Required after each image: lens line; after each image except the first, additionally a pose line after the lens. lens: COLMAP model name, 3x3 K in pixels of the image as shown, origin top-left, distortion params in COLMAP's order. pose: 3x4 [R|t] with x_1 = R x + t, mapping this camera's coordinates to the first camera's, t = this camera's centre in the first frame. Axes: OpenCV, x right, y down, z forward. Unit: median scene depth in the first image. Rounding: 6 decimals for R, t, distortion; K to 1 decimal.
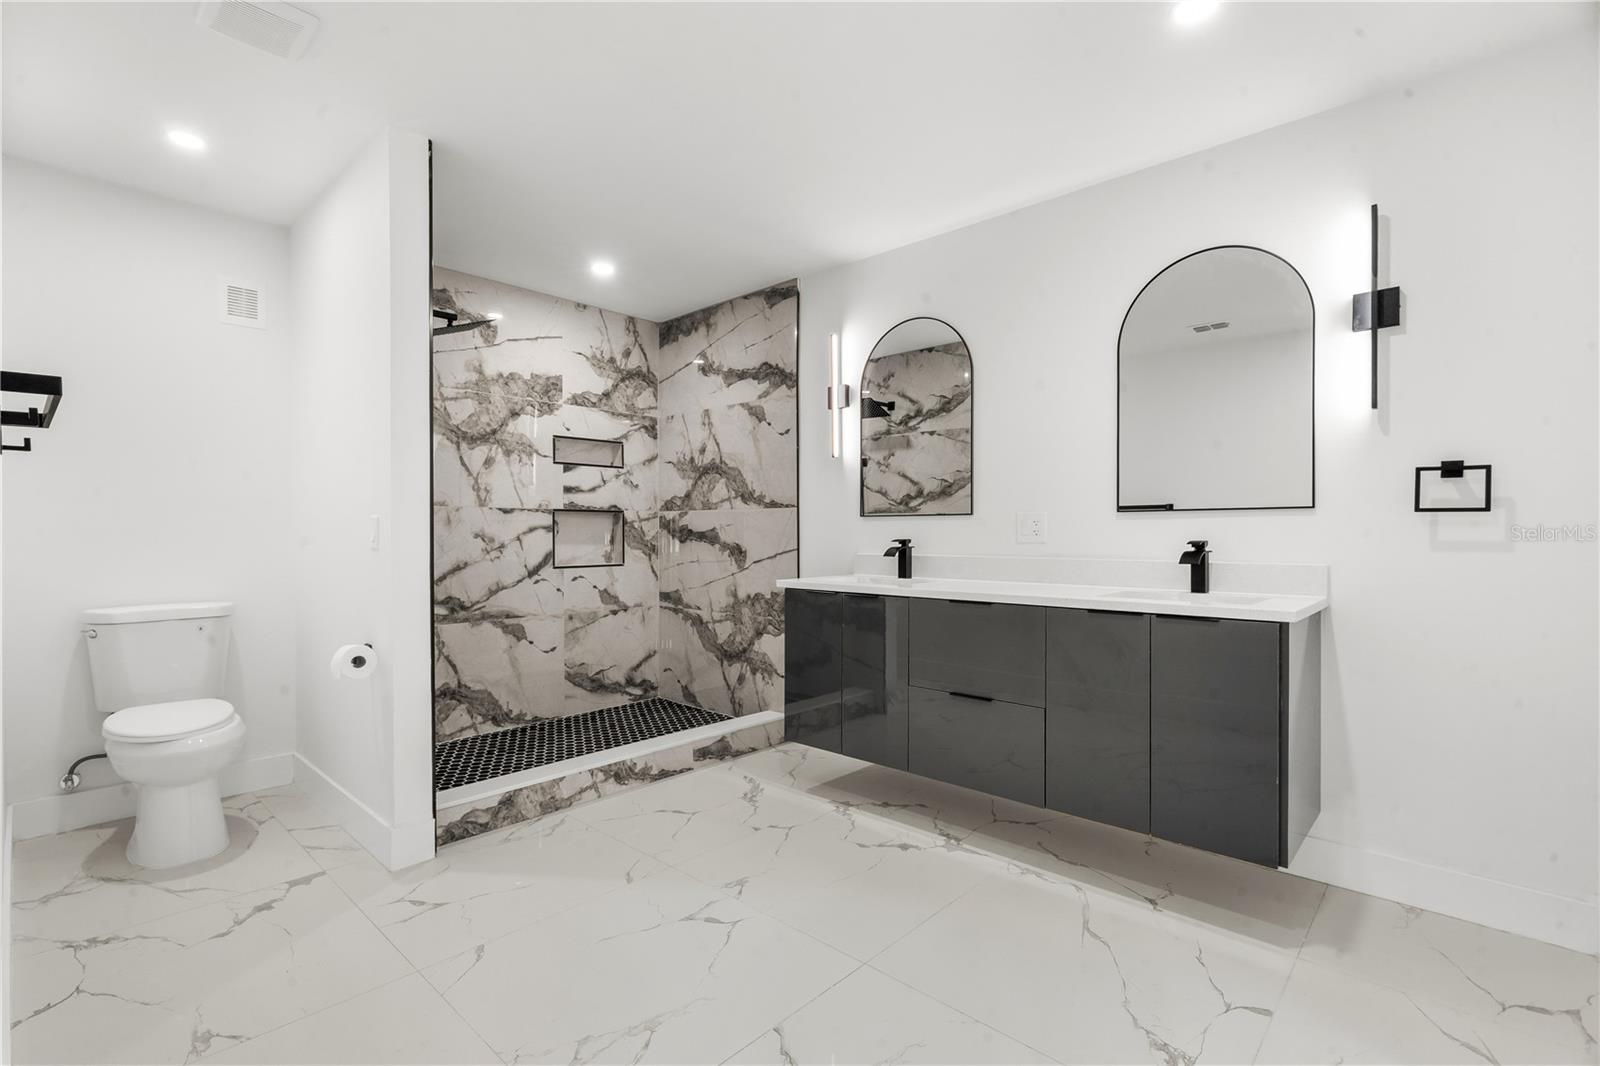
lens RADIAL K [[731.1, 0, 791.3], [0, 731.1, 535.1], [0, 0, 1]] dist [-0.000372, 0.000200]
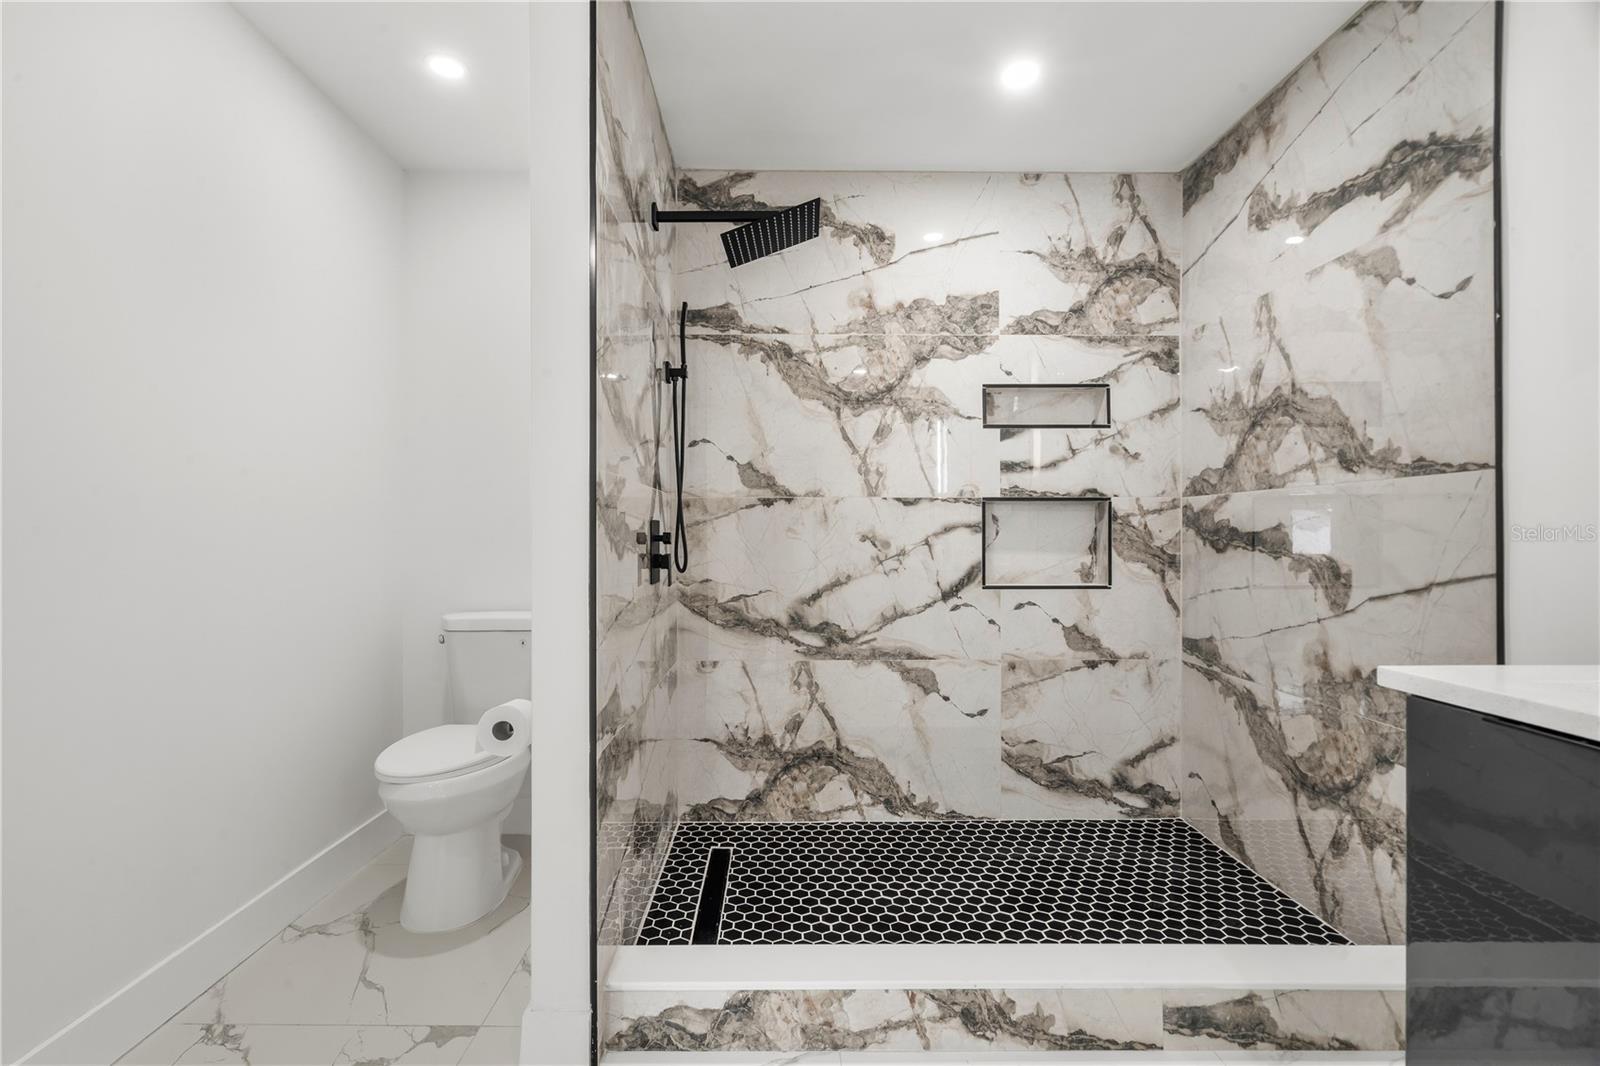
lens RADIAL K [[731.1, 0, 791.3], [0, 731.1, 535.1], [0, 0, 1]] dist [-0.000372, 0.000200]
pose [[0.683674, 0.000583, -0.729787, 0.033497], [-0.003786, 0.999989, -0.002748, 0.000235], [0.729778, 0.004642, 0.683669, 0.422859]]
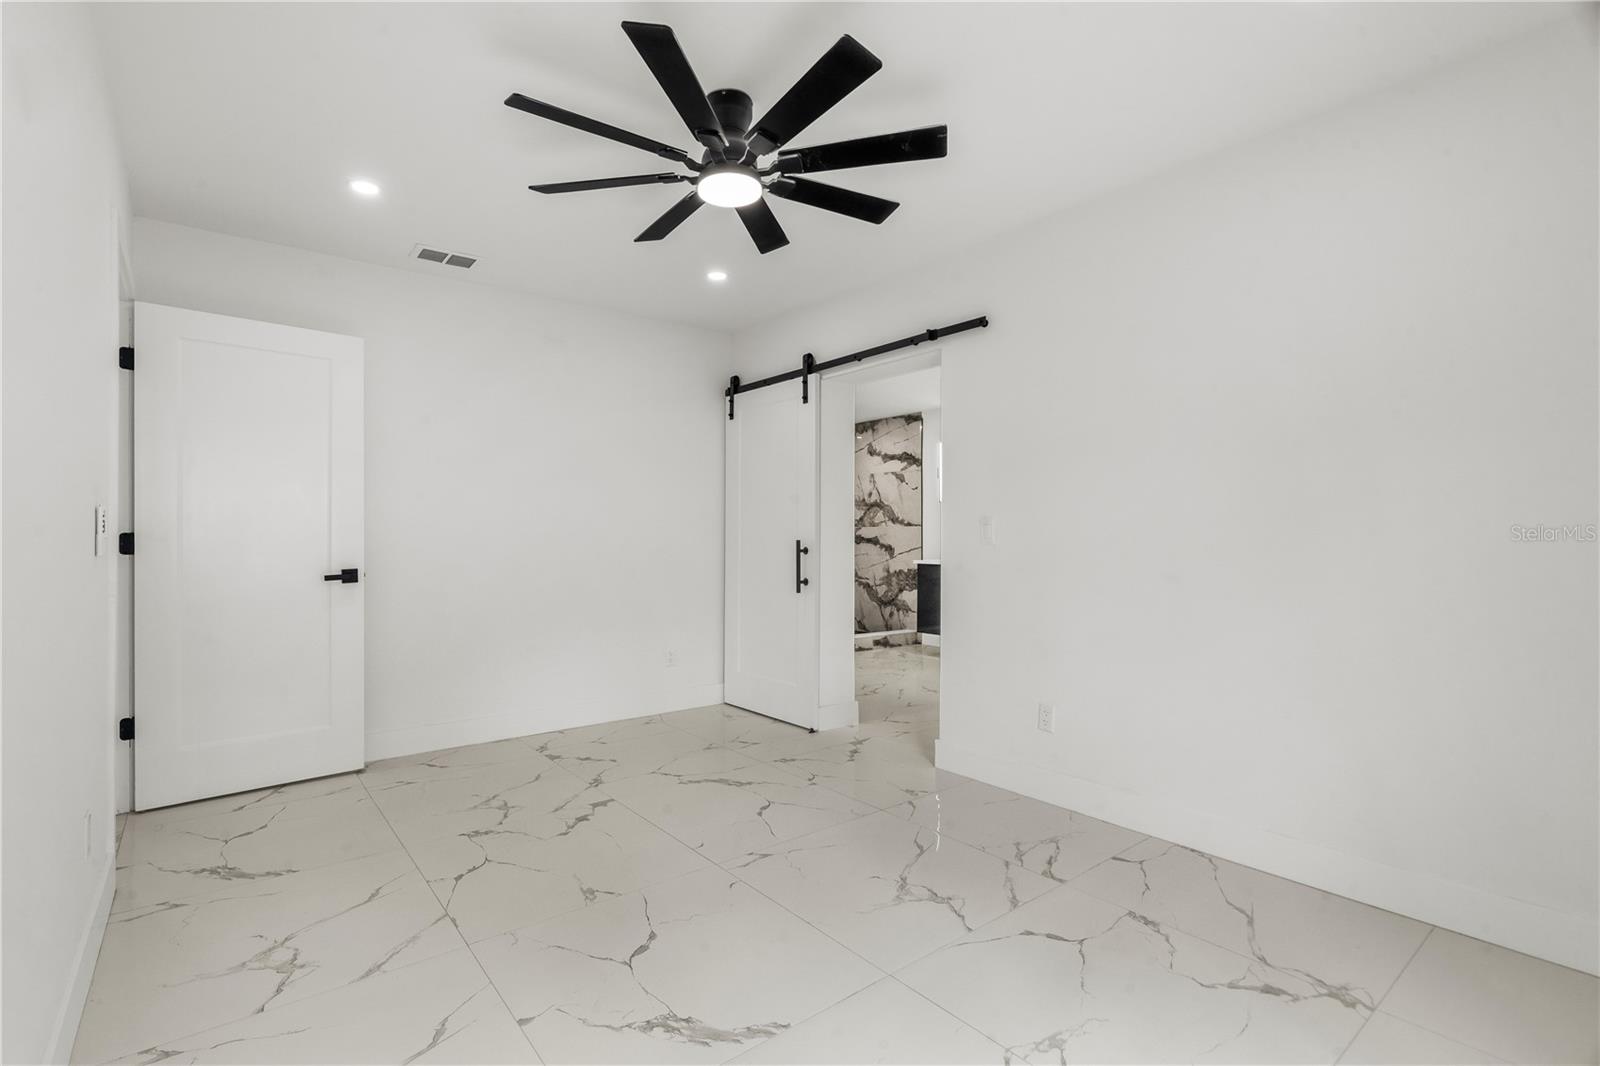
lens RADIAL K [[731.1, 0, 791.3], [0, 731.1, 535.1], [0, 0, 1]] dist [-0.000372, 0.000200]
pose [[0.988895, 0.002369, -0.148598, -0.043318], [-0.003183, 0.999981, -0.005237, -0.002004], [0.148582, 0.005652, 0.988884, -0.950422]]
